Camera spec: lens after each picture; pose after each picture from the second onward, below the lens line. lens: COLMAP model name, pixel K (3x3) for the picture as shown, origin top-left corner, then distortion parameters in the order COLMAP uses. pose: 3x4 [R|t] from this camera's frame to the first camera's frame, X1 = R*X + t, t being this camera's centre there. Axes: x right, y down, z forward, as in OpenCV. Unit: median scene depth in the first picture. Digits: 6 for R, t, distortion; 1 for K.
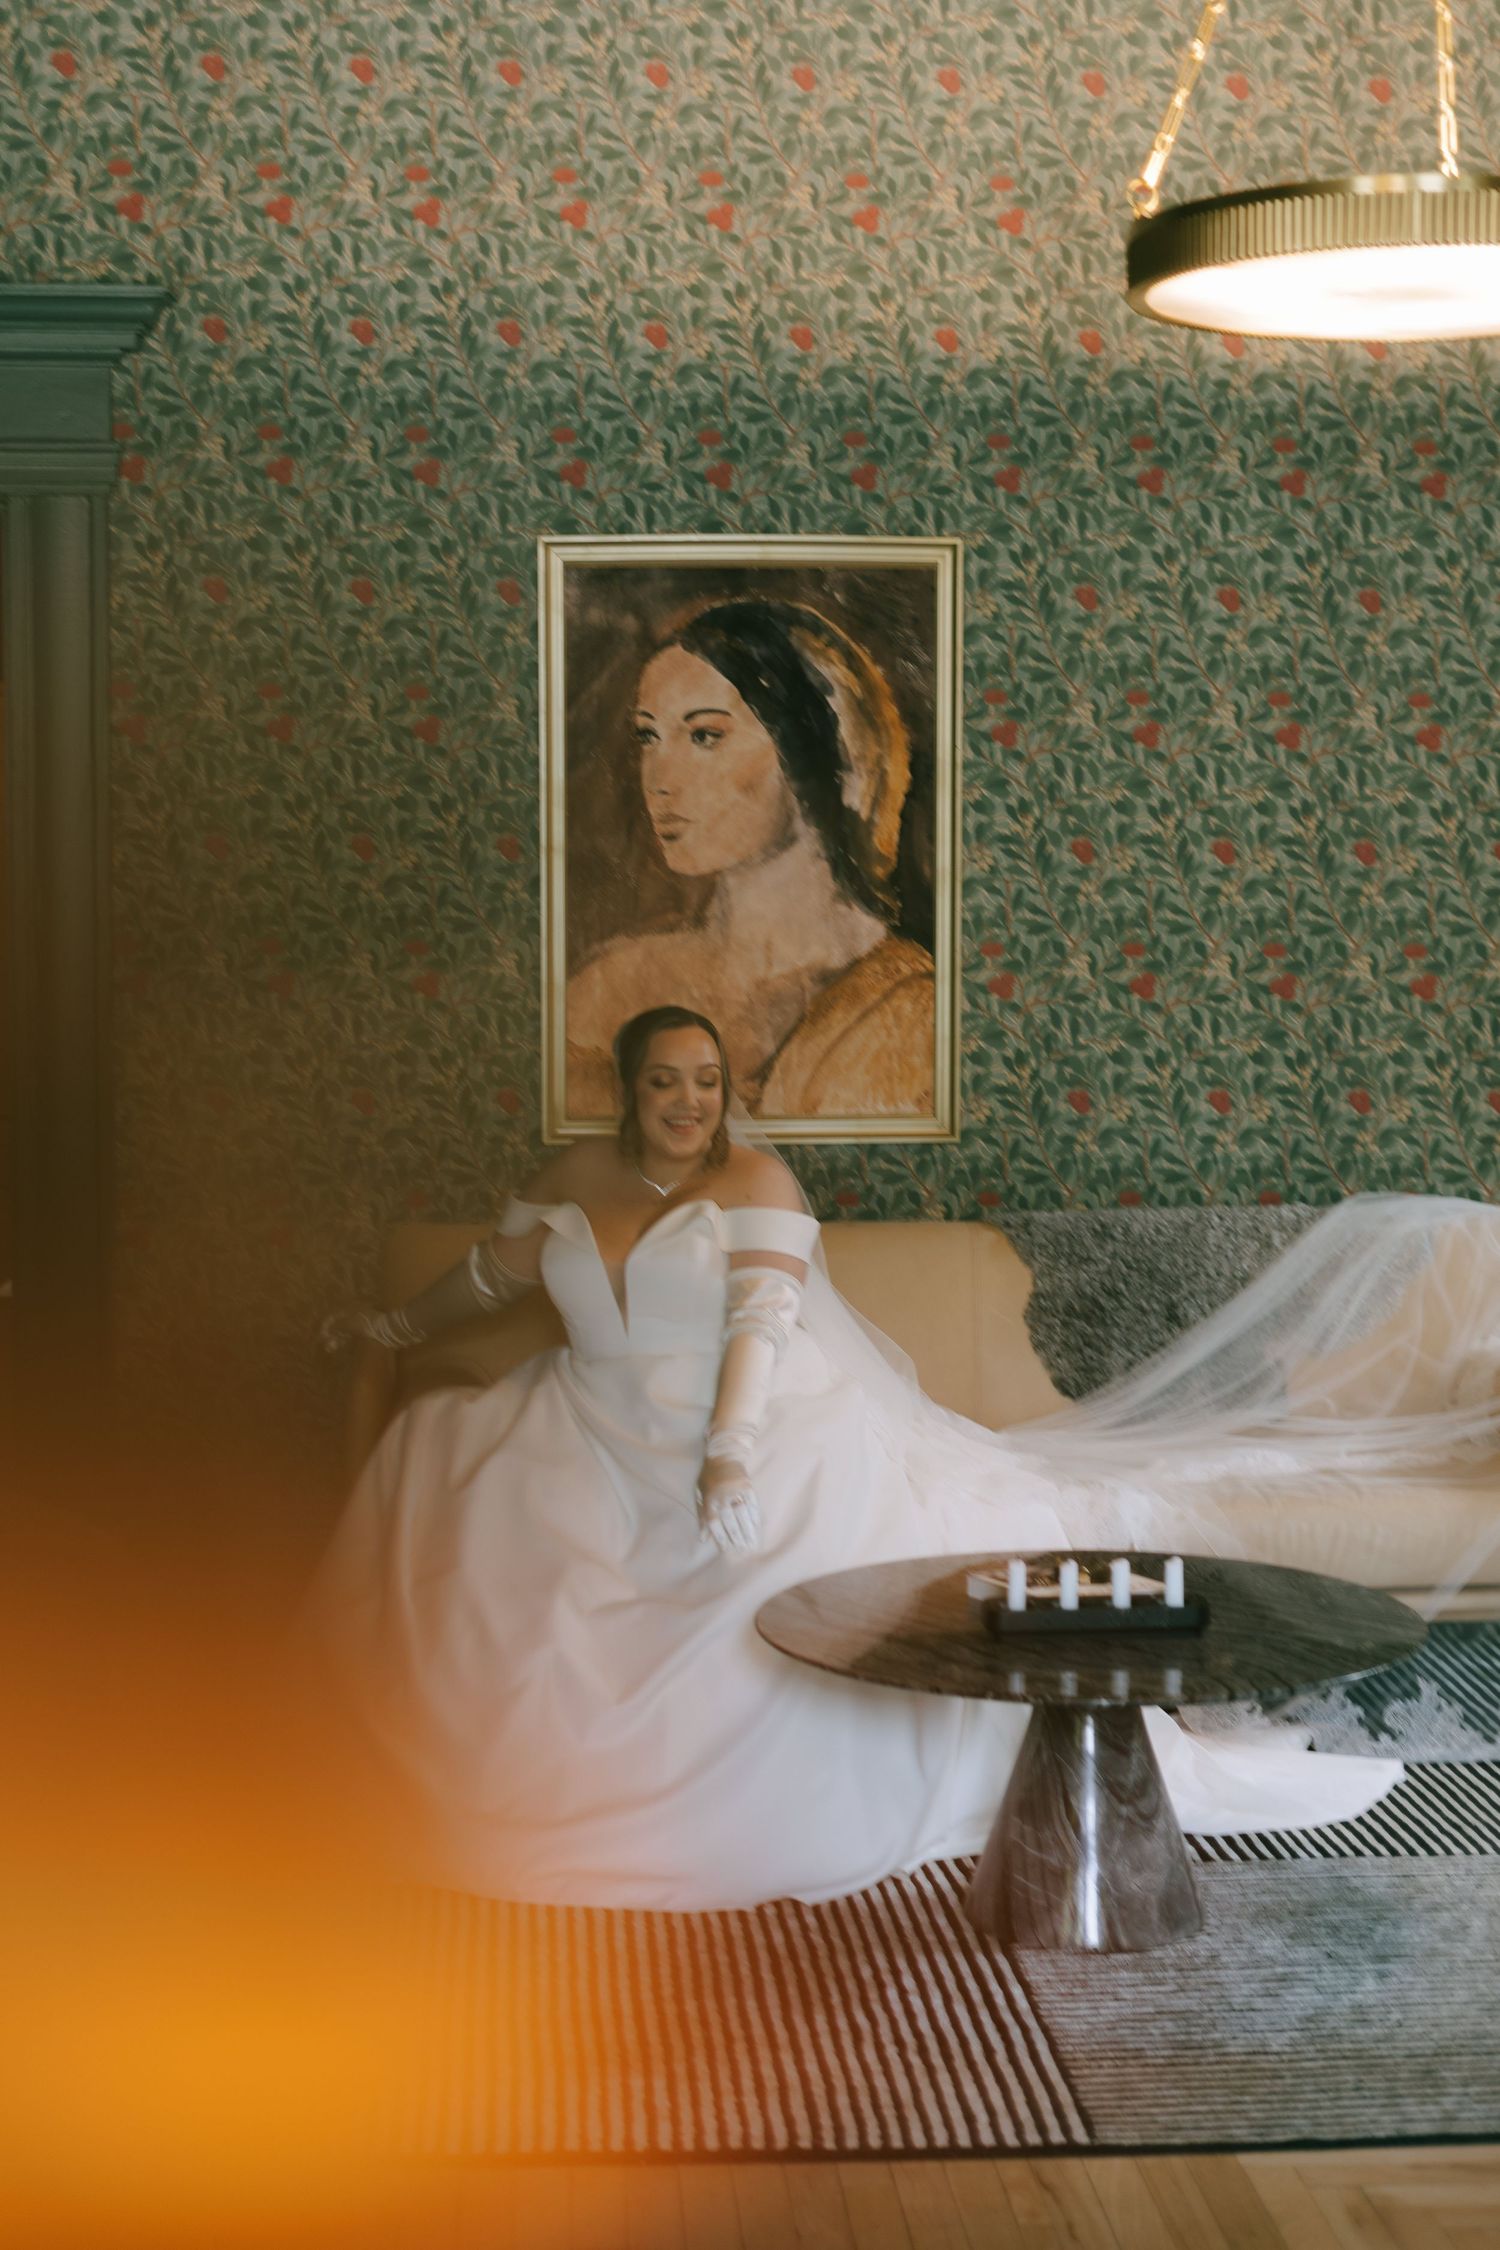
lens RADIAL K [[3296.0, 0, 754.4], [0, 3296.0, 1011.6], [0, 0, 1]] dist [-0.016293, 0.099841]
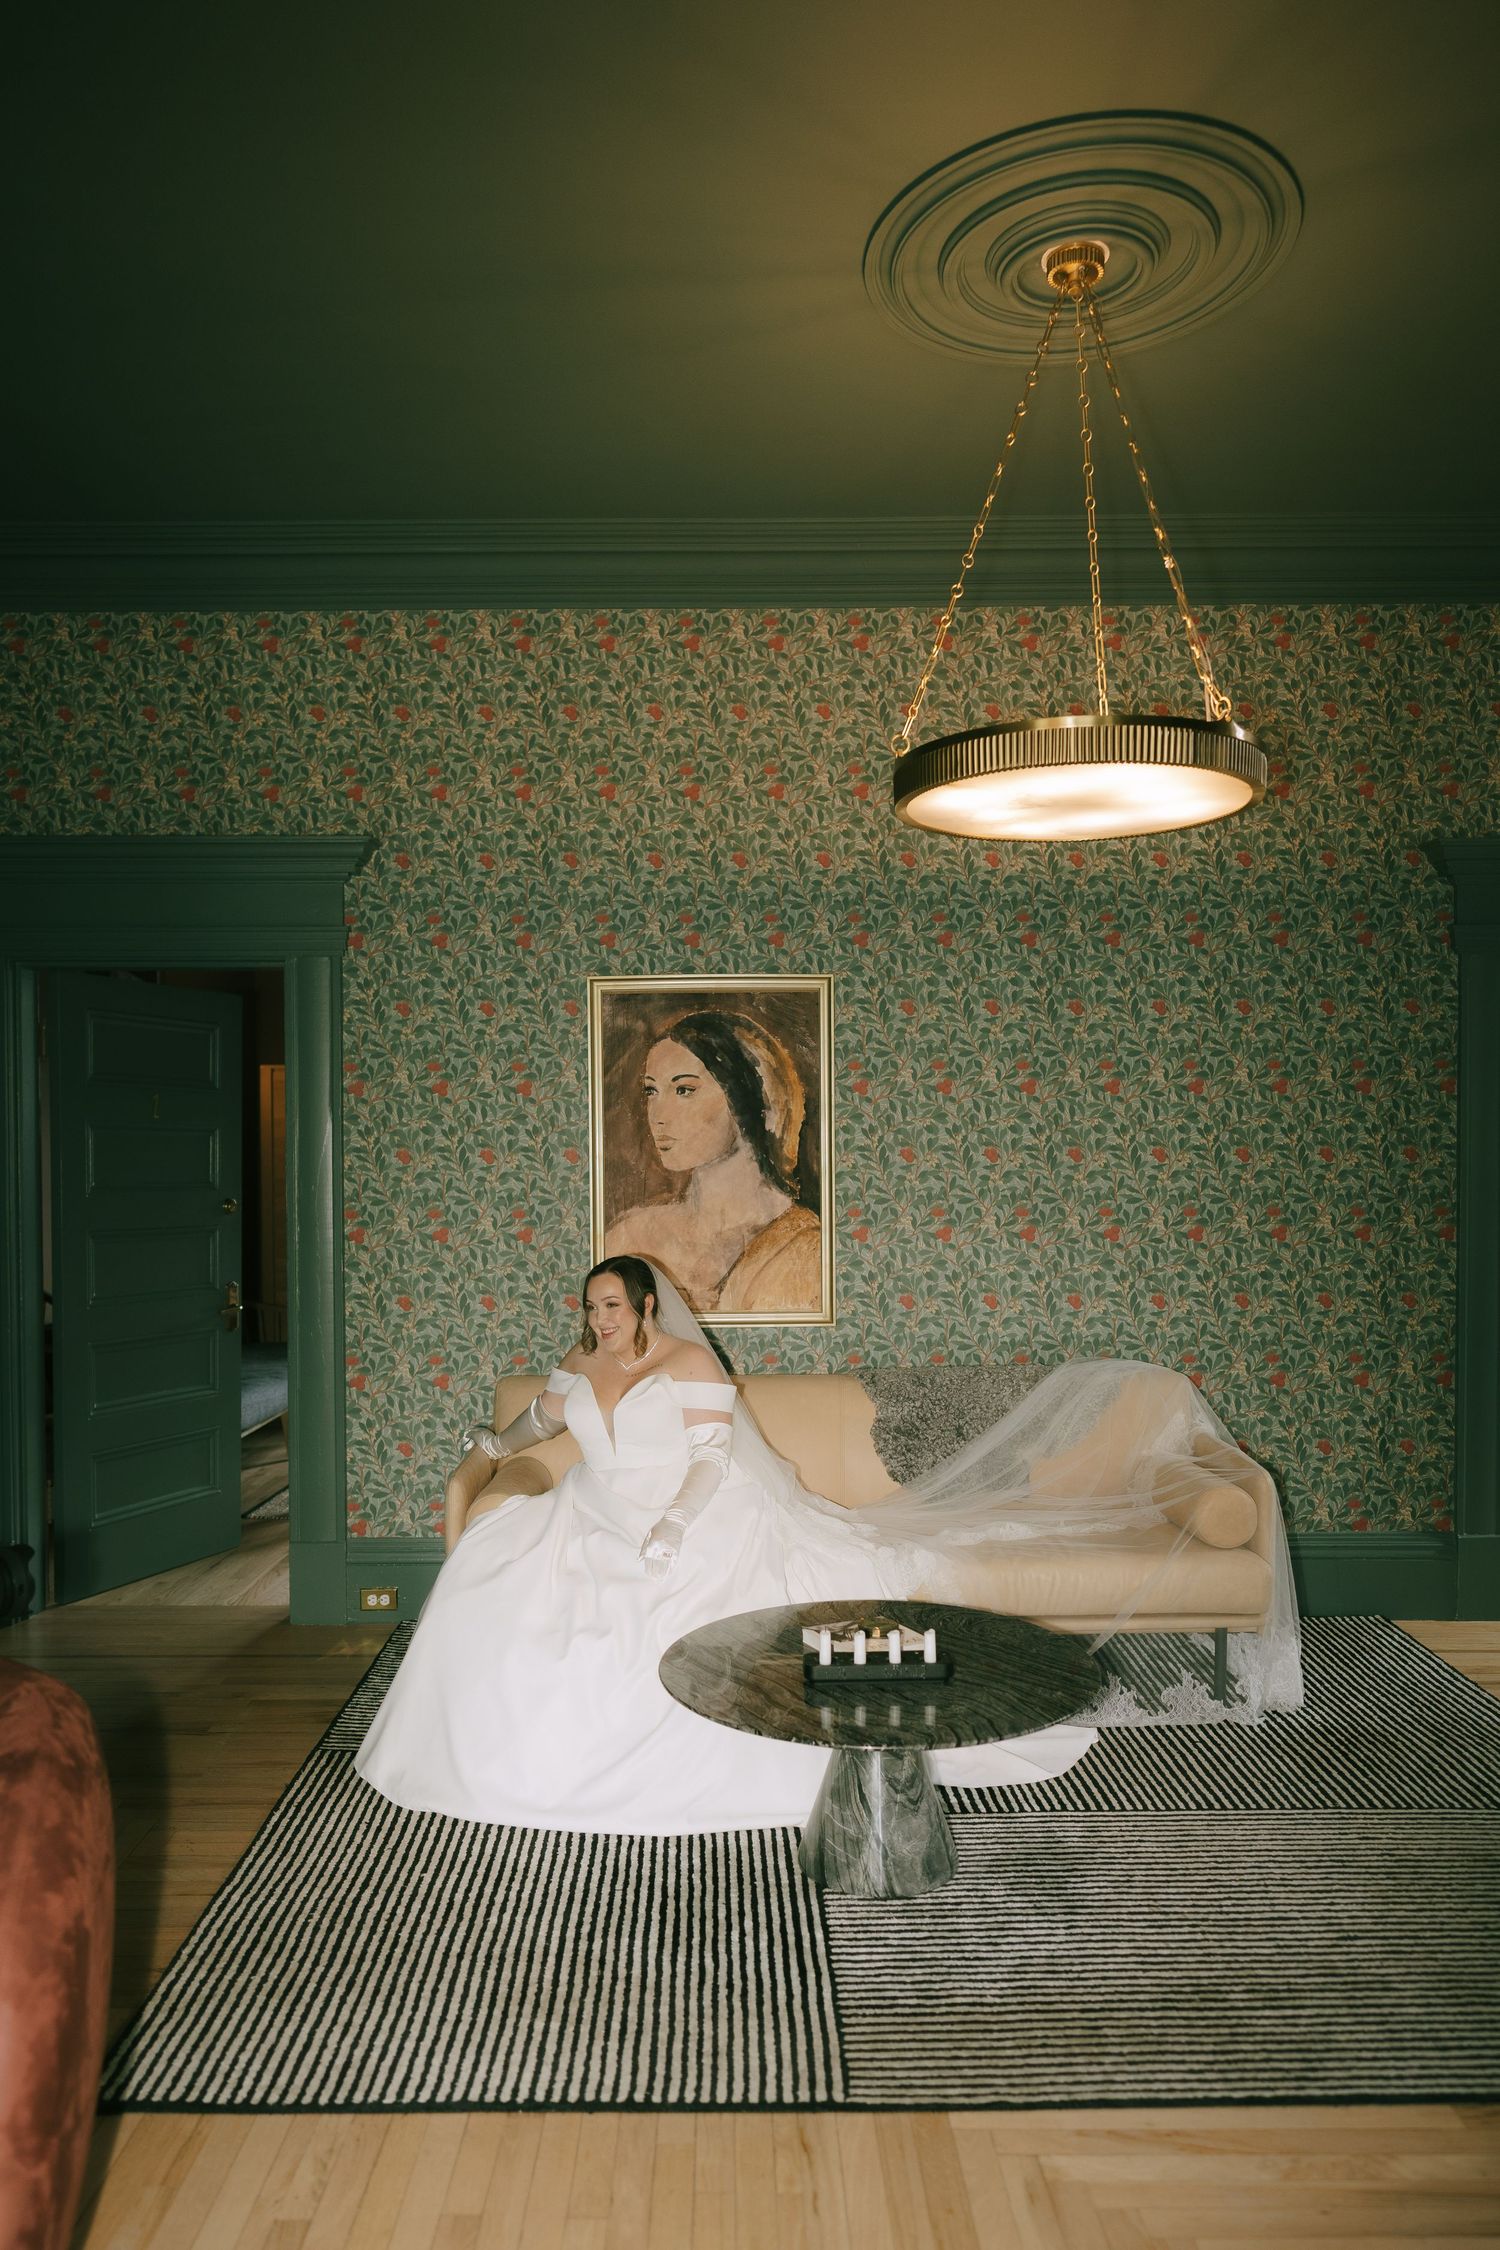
lens RADIAL K [[1484.1, 0, 744.0], [0, 1484.1, 1136.6], [0, 0, 1]] dist [0.000159, 0.002934]
pose [[0.997613, -0.007566, -0.068639, 0.069946], [0.004220, 0.998802, -0.048758, -0.021714], [0.068925, 0.048352, 0.996449, 0.232530]]
